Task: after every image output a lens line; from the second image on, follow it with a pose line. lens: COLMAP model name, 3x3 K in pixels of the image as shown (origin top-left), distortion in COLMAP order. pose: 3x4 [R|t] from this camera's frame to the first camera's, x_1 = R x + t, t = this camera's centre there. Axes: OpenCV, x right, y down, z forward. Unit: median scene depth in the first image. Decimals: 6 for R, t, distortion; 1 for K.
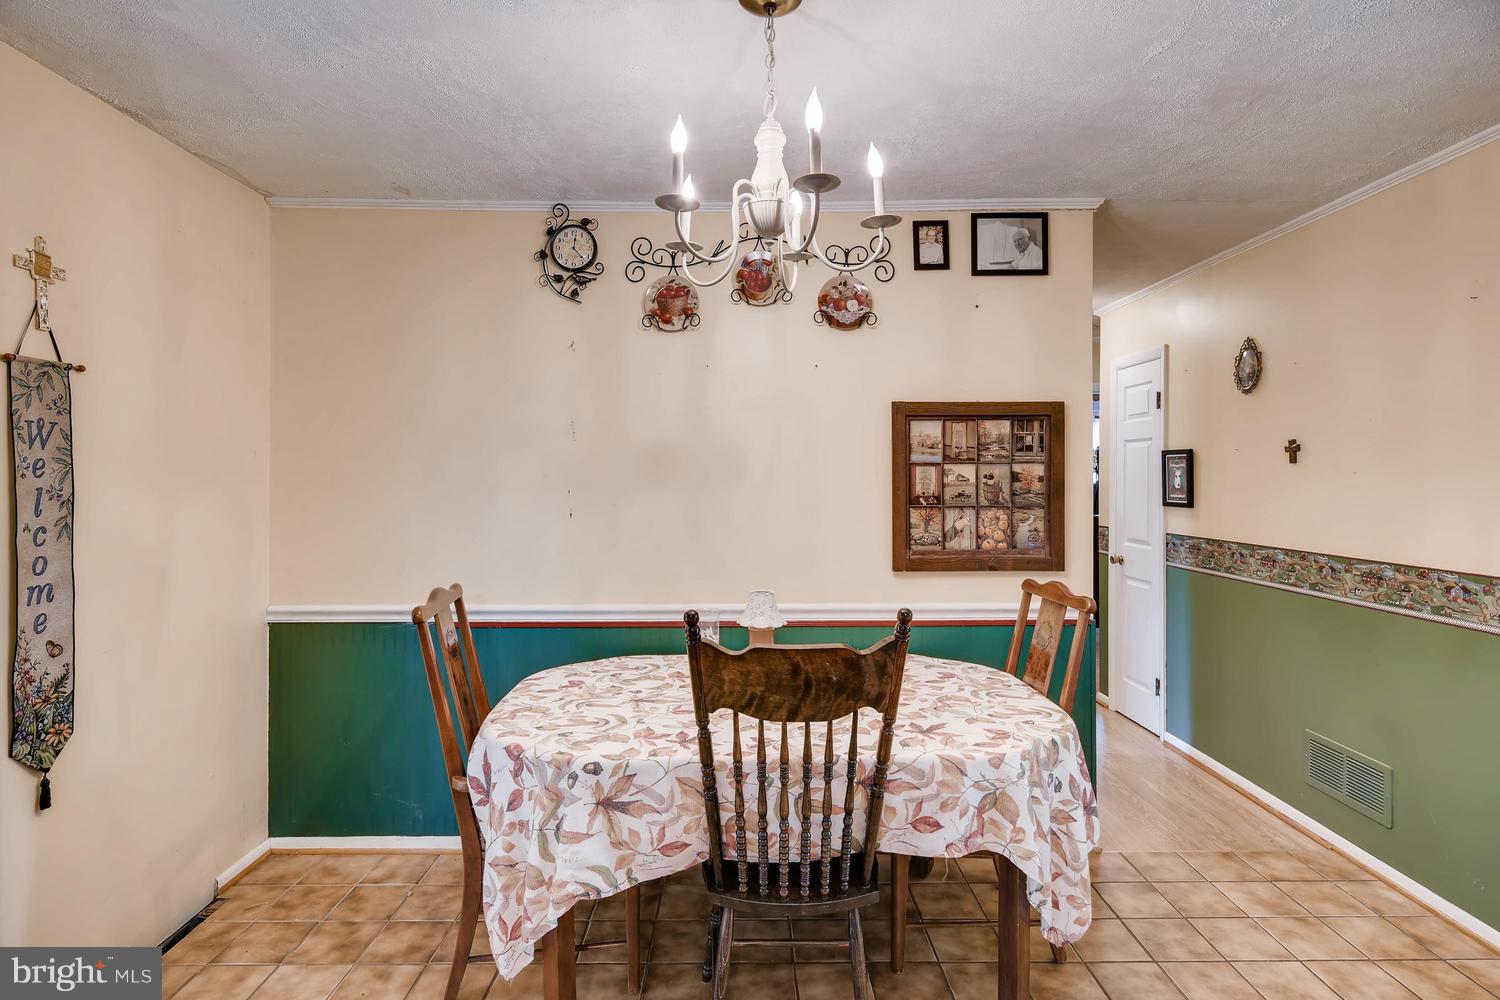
lens RADIAL K [[723.3, 0, 742.4], [0, 723.3, 501.6], [0, 0, 1]] dist [-0.010070, -0.000272]
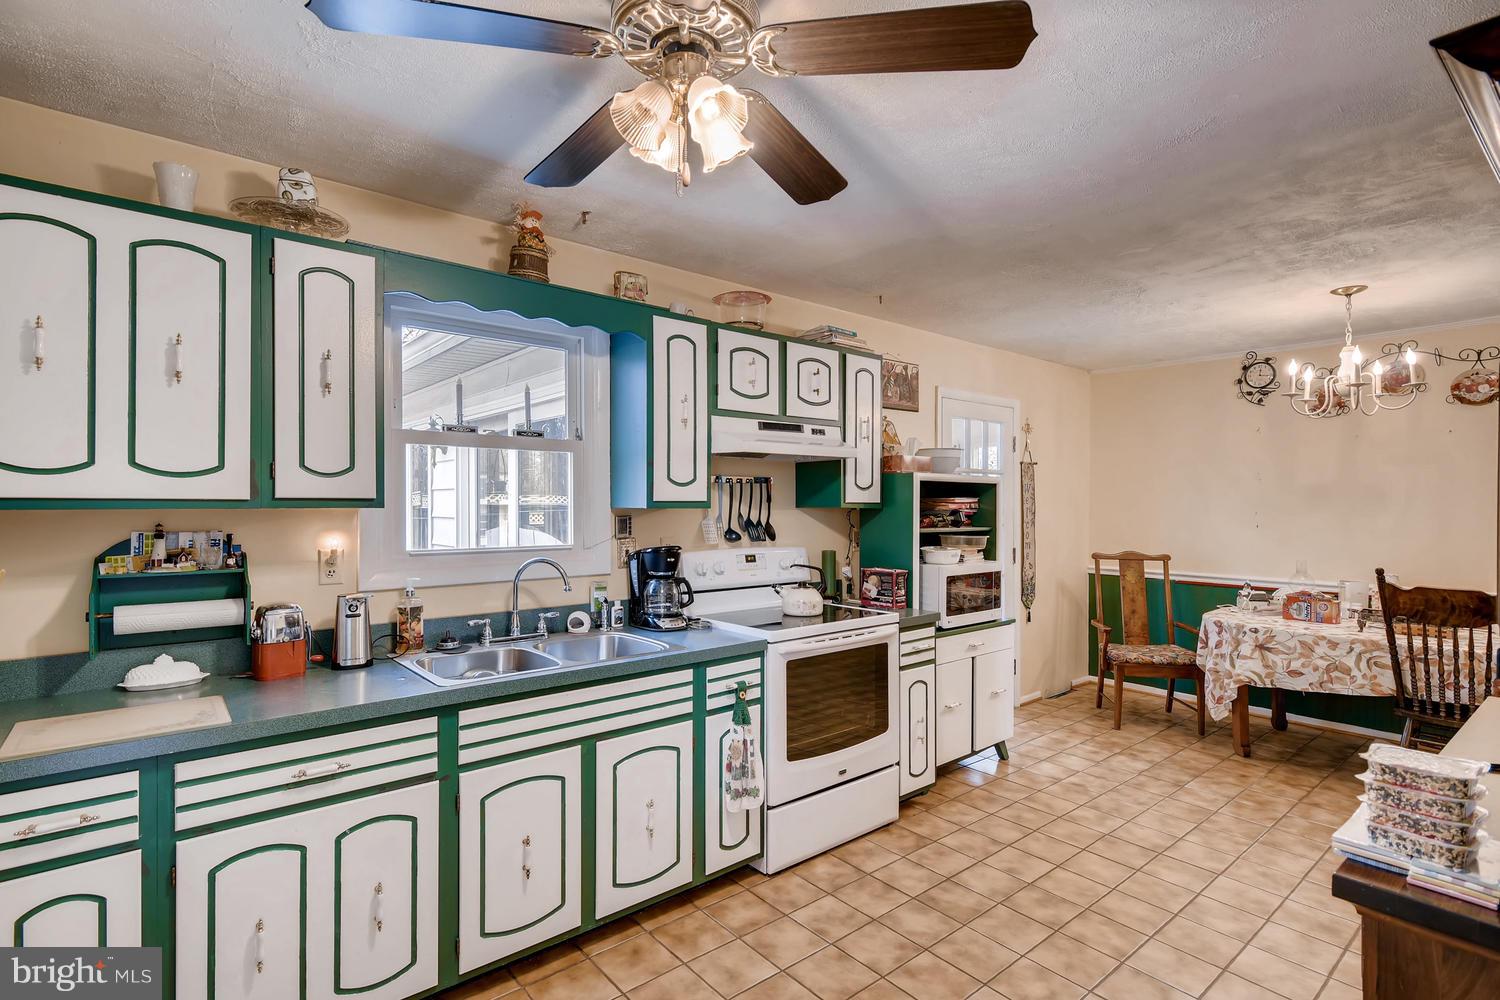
lens RADIAL K [[723.3, 0, 739.0], [0, 723.3, 489.3], [0, 0, 1]] dist [-0.010070, -0.000272]
pose [[0.617597, 0.007579, -0.786458, 0.553779], [-0.002919, 0.999969, 0.007344, -0.112338], [0.786489, -0.002239, 0.617600, -1.659373]]
